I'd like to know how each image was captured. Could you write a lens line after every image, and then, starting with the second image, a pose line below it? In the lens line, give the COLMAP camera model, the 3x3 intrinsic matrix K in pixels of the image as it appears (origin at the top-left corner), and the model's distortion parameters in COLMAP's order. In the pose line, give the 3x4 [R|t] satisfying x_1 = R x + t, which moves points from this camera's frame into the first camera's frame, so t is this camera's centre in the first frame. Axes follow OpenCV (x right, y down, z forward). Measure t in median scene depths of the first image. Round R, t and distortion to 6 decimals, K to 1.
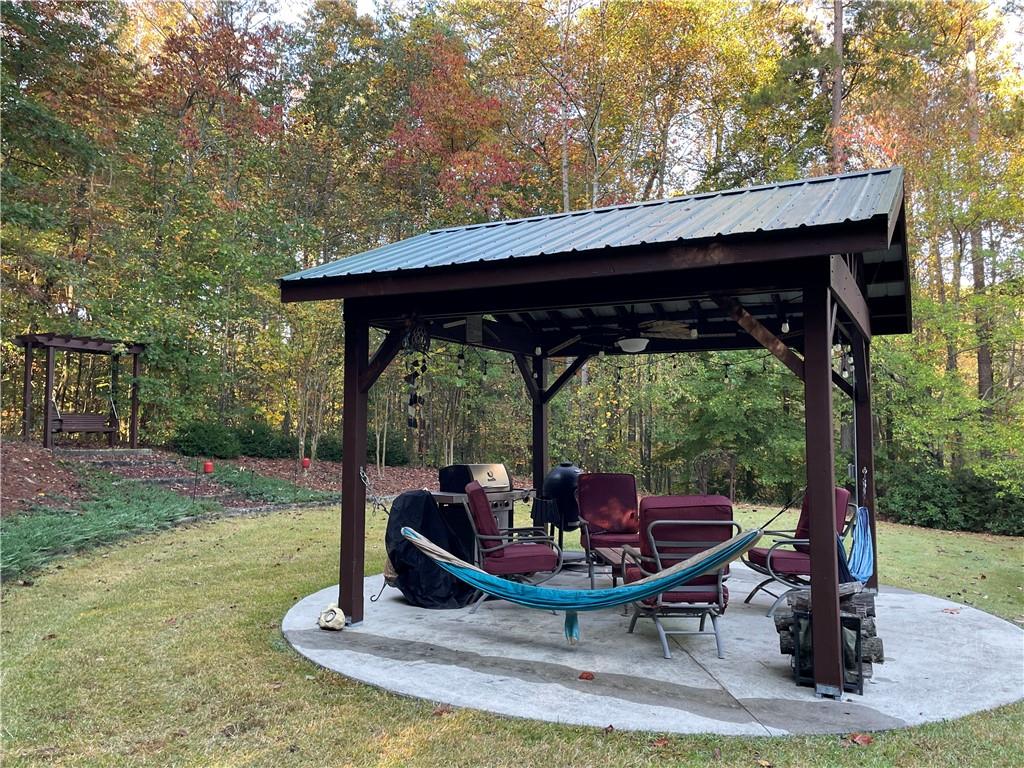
lens RADIAL K [[805.8, 0, 506.7], [0, 805.8, 380.0], [0, 0, 1]] dist [0.064694, -0.058876]
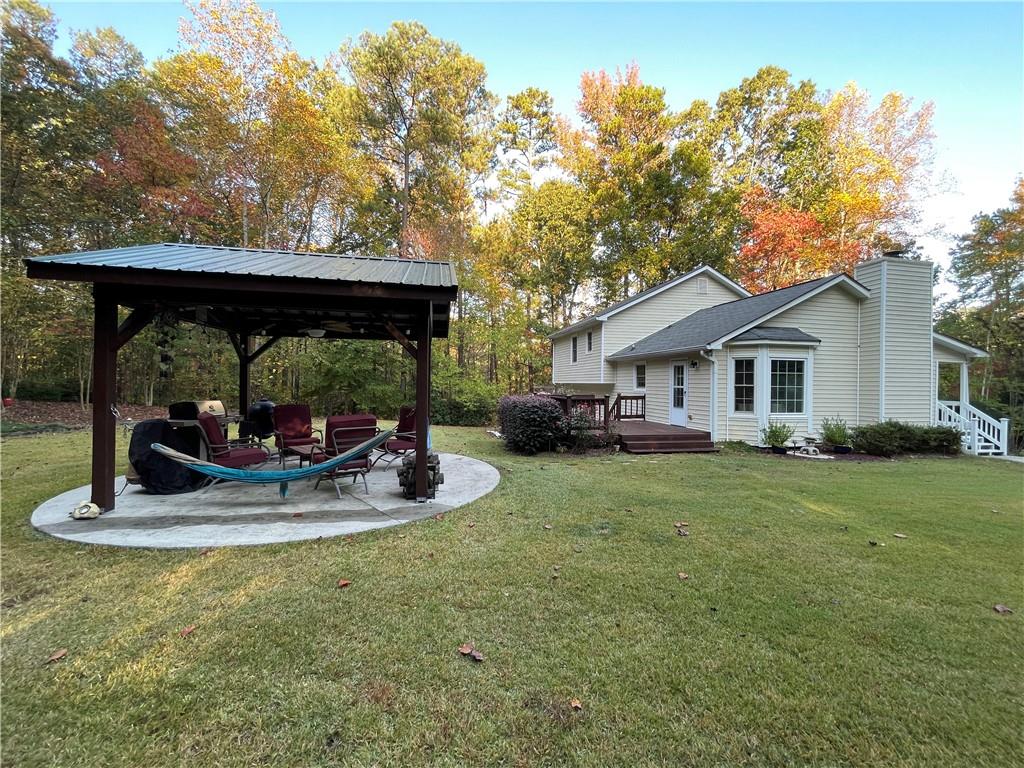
lens RADIAL K [[417.6, 0, 509.8], [0, 417.6, 385.2], [0, 0, 1]] dist [-0.002477, -0.000519]
pose [[0.783620, 0.004830, 0.621222, -0.078687], [-0.050192, 0.997193, 0.055560, -0.000720], [-0.619209, -0.074719, 0.781663, -0.001455]]
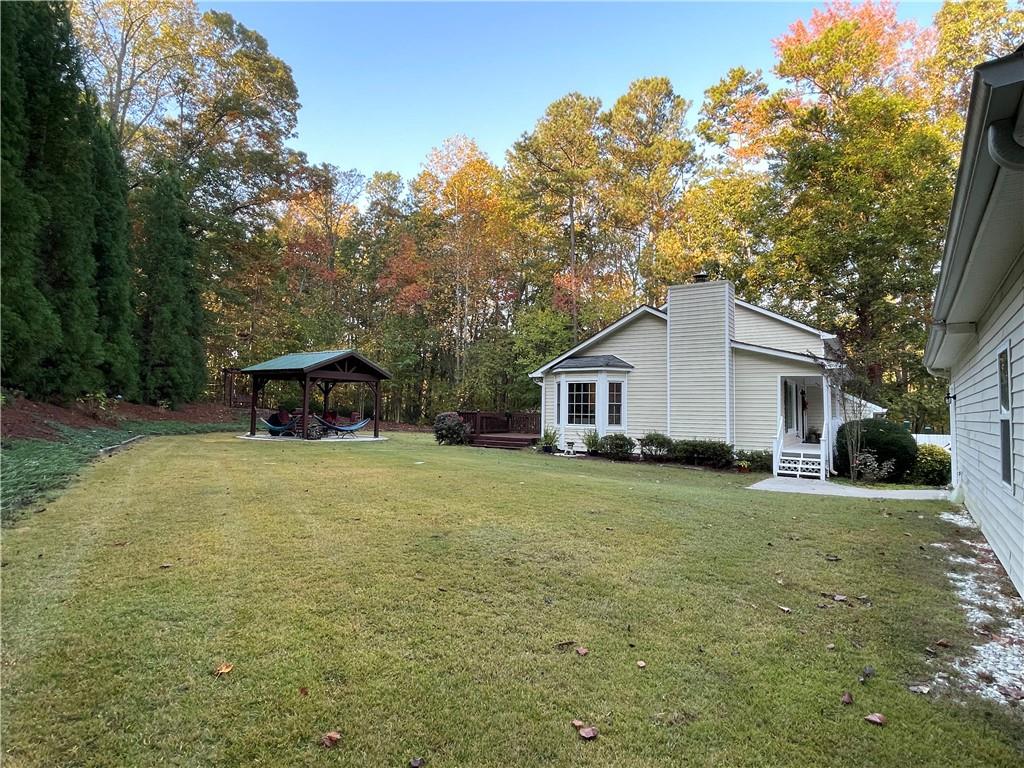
lens RADIAL K [[551.3, 0, 515.3], [0, 551.3, 382.5], [0, 0, 1]] dist [-0.004971, 0.001204]
pose [[0.992573, 0.006703, -0.121462, 1.023047], [-0.005041, 0.999889, 0.013986, -0.059169], [0.121542, -0.013270, 0.992498, -1.263793]]
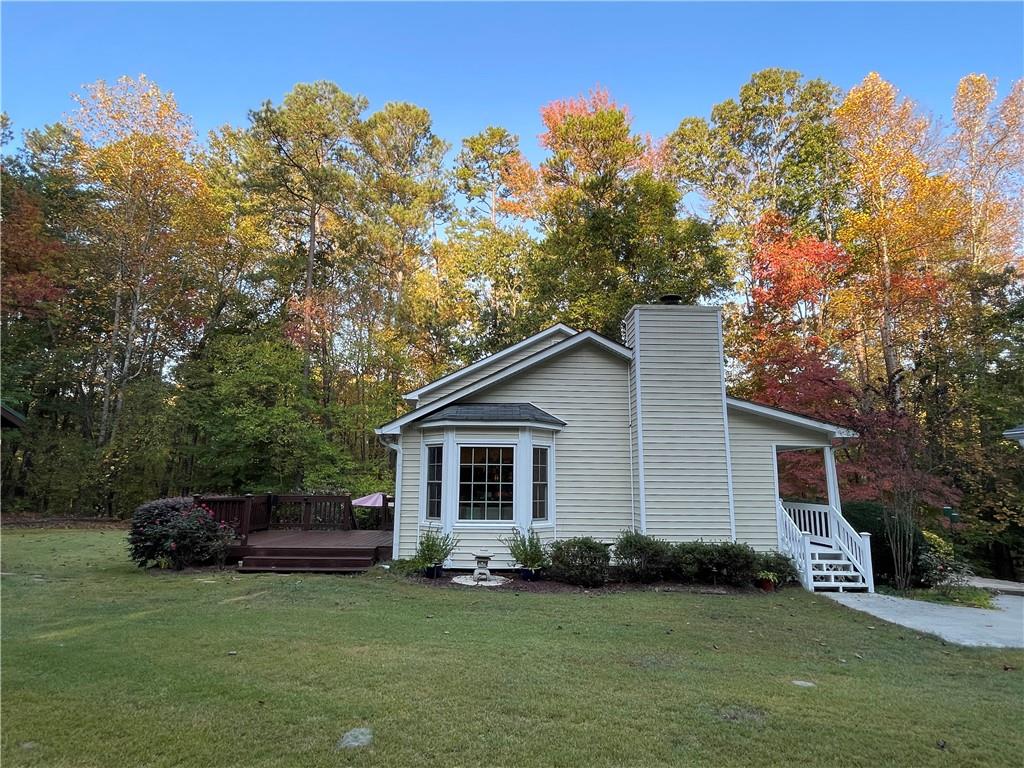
lens RADIAL K [[551.3, 0, 513.2], [0, 551.3, 379.2], [0, 0, 1]] dist [-0.004971, 0.001204]
pose [[0.880526, 0.090857, 0.465208, 0.610785], [-0.037155, 0.991667, -0.123349, -0.037332], [-0.472539, 0.091327, 0.876565, -0.499498]]
